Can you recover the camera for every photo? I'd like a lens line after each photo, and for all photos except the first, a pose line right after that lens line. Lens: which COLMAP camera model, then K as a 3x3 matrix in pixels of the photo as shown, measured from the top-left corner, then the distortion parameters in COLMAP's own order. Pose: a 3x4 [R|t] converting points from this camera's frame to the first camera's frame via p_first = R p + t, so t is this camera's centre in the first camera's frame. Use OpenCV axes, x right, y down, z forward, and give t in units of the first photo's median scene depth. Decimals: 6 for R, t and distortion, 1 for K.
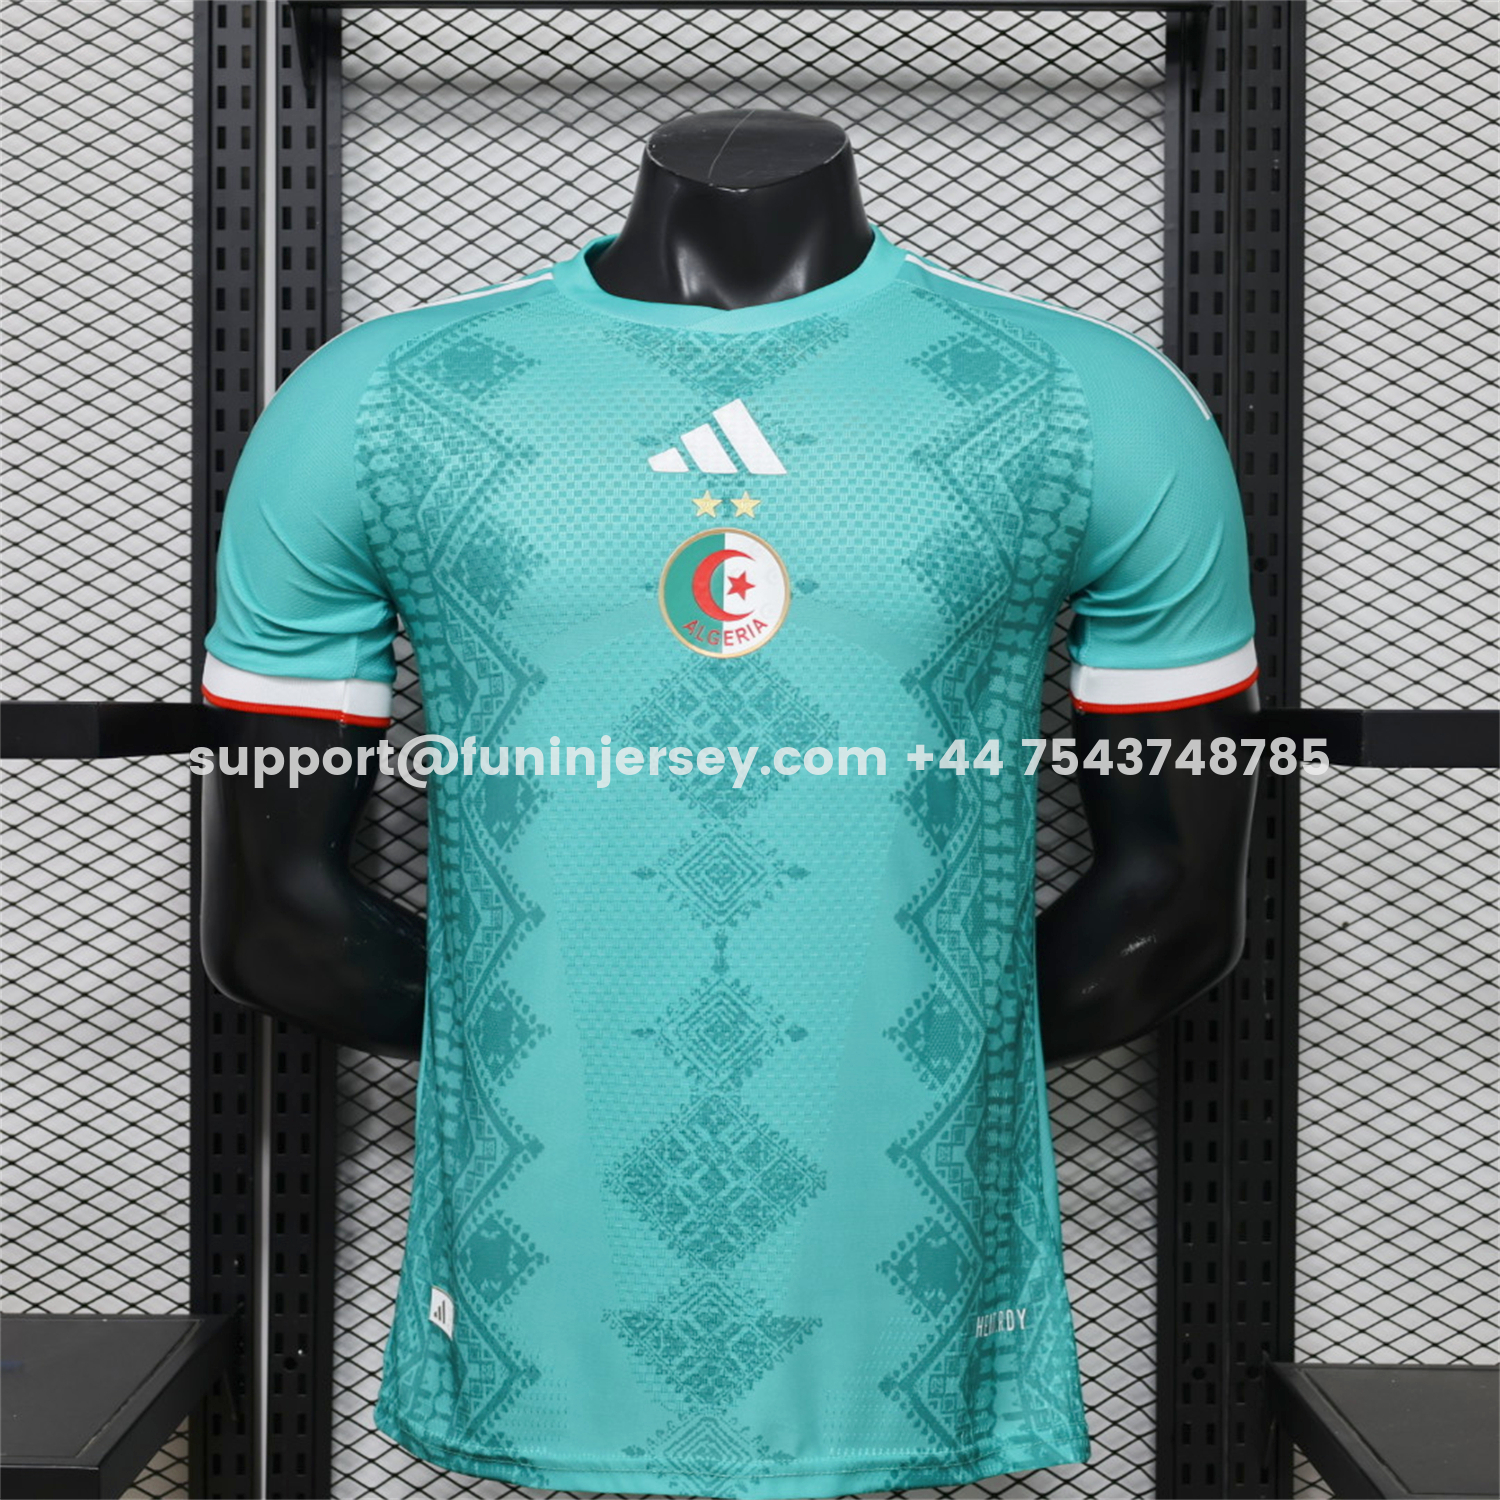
lens RADIAL K [[2135.1, 0, 750.0], [0, 2135.1, 750.0], [0, 0, 1]] dist [-0.007566, 0.027917]
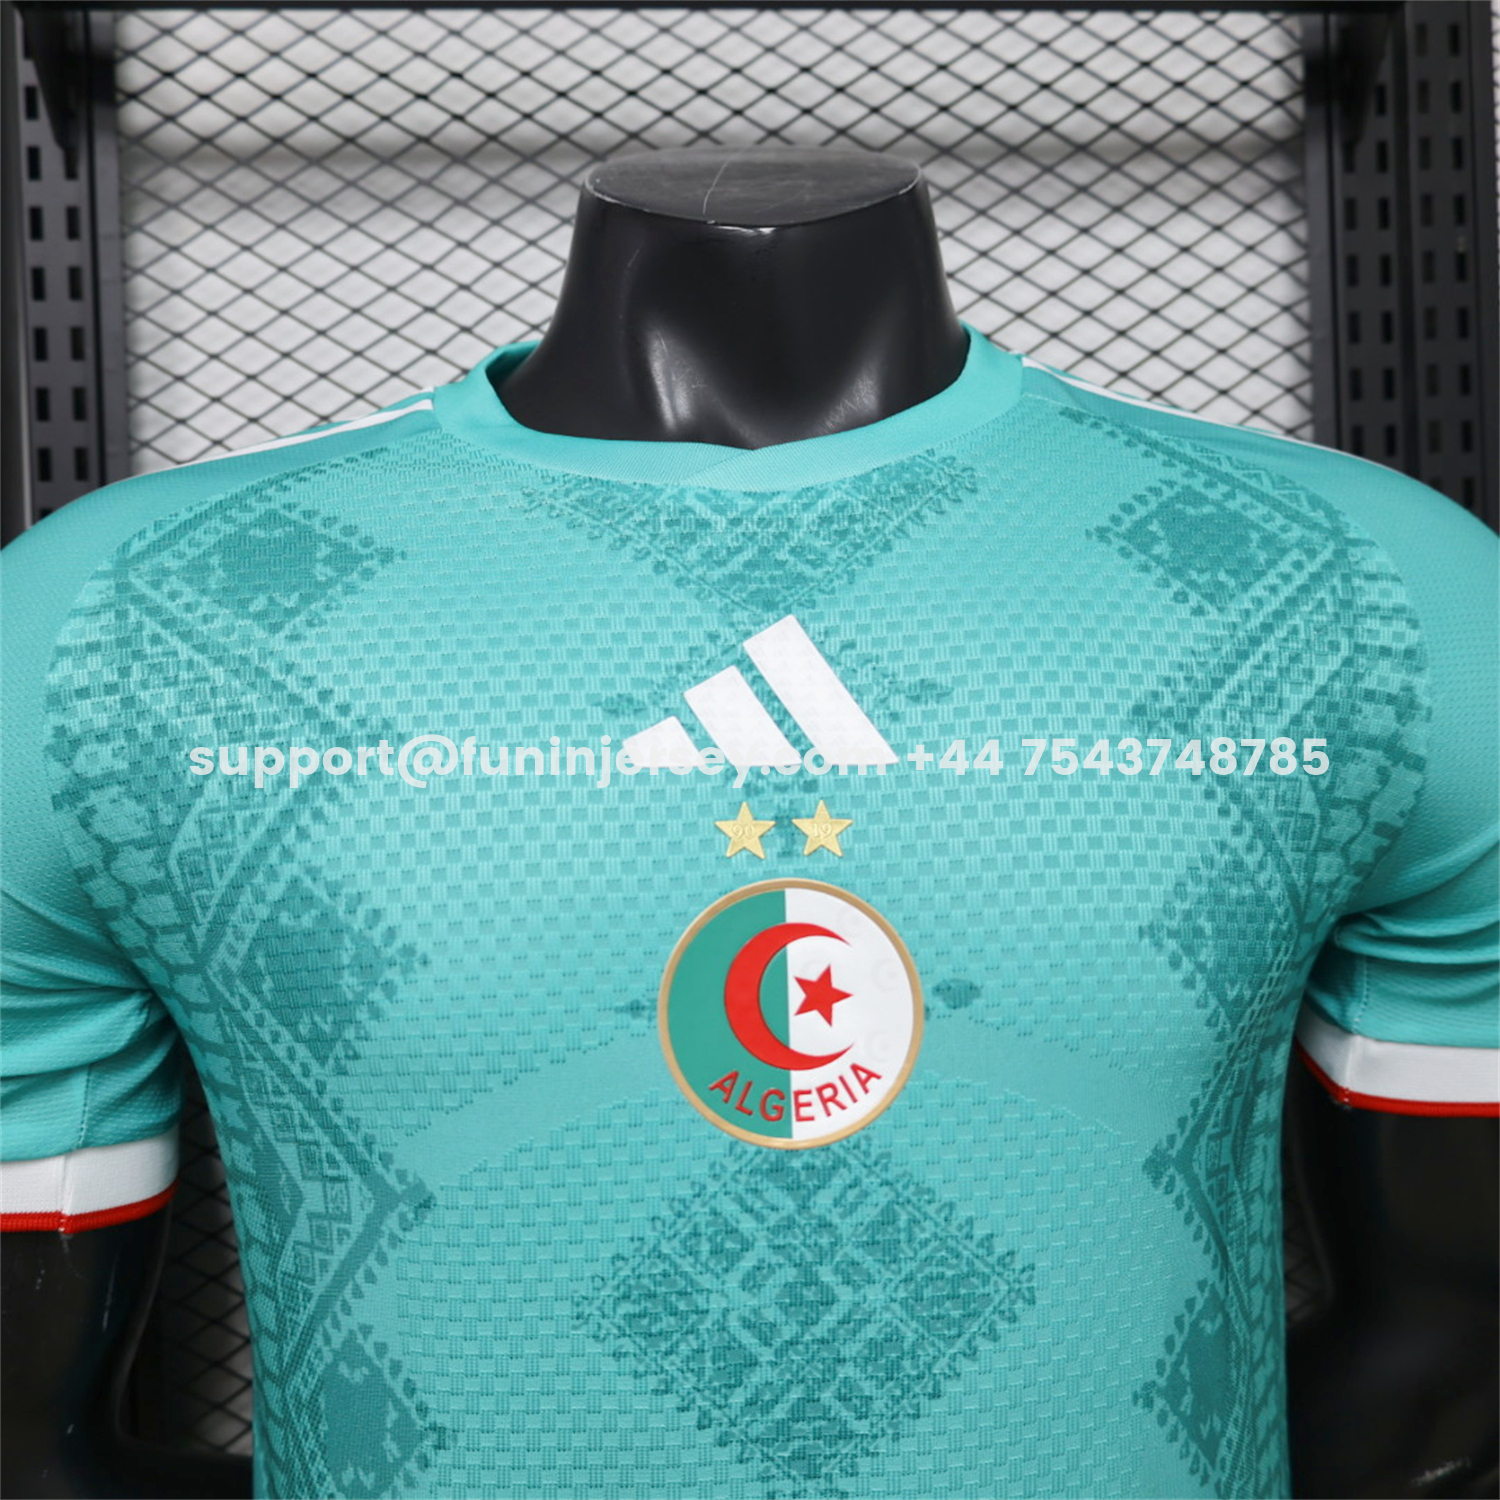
lens RADIAL K [[1432.3, 0, 752.8], [0, 1432.3, 774.2], [0, 0, 1]] dist [-0.007148, -0.004688]
pose [[0.995922, -0.040670, 0.080530, -0.036182], [0.041379, 0.999118, -0.007159, -0.101585], [-0.080168, 0.010462, 0.996726, 0.536888]]
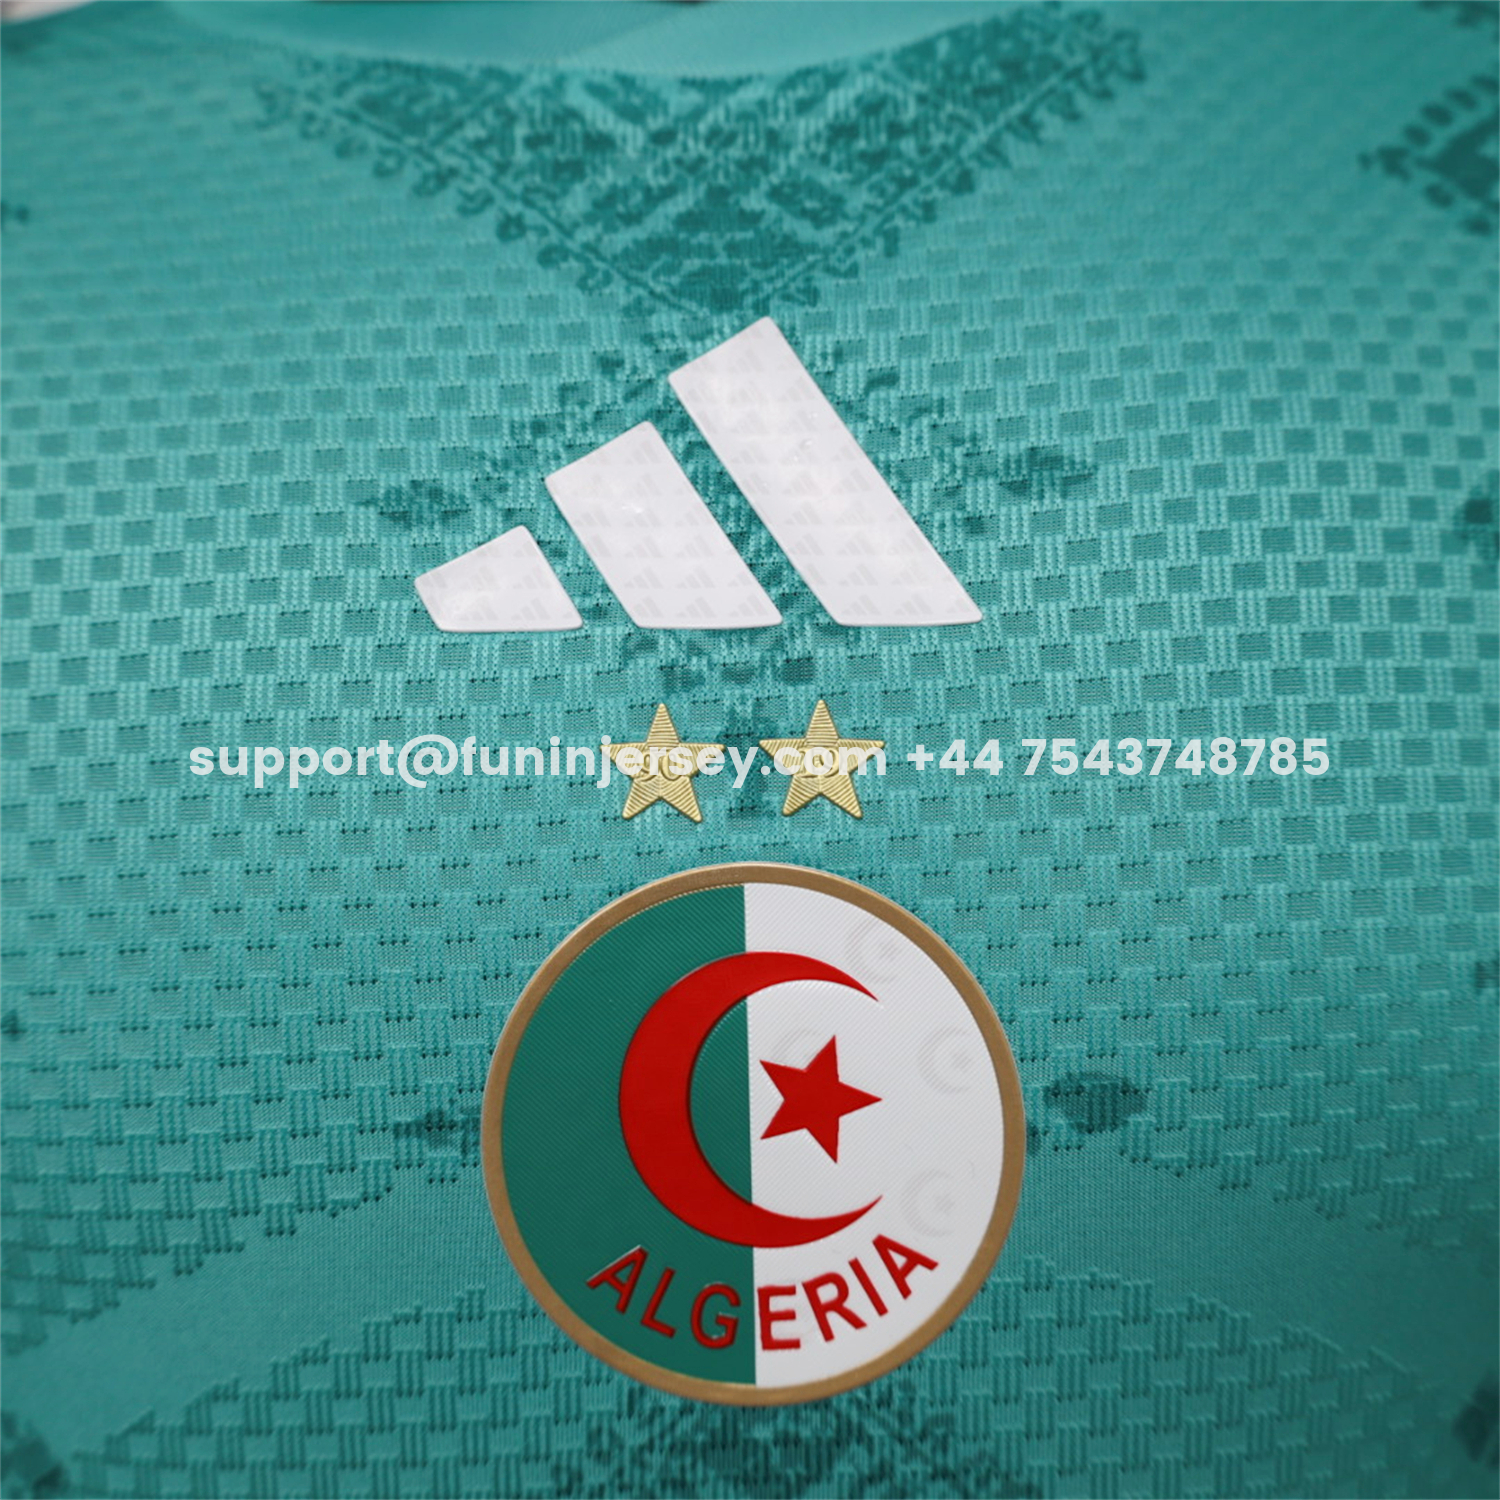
lens RADIAL K [[1432.3, 0, 752.8], [0, 1432.3, 774.2], [0, 0, 1]] dist [-0.007148, -0.004688]
pose [[0.998502, -0.045878, 0.029807, -0.011997], [0.042312, 0.992932, 0.110884, -0.106115], [-0.034683, -0.109457, 0.993386, 0.675567]]
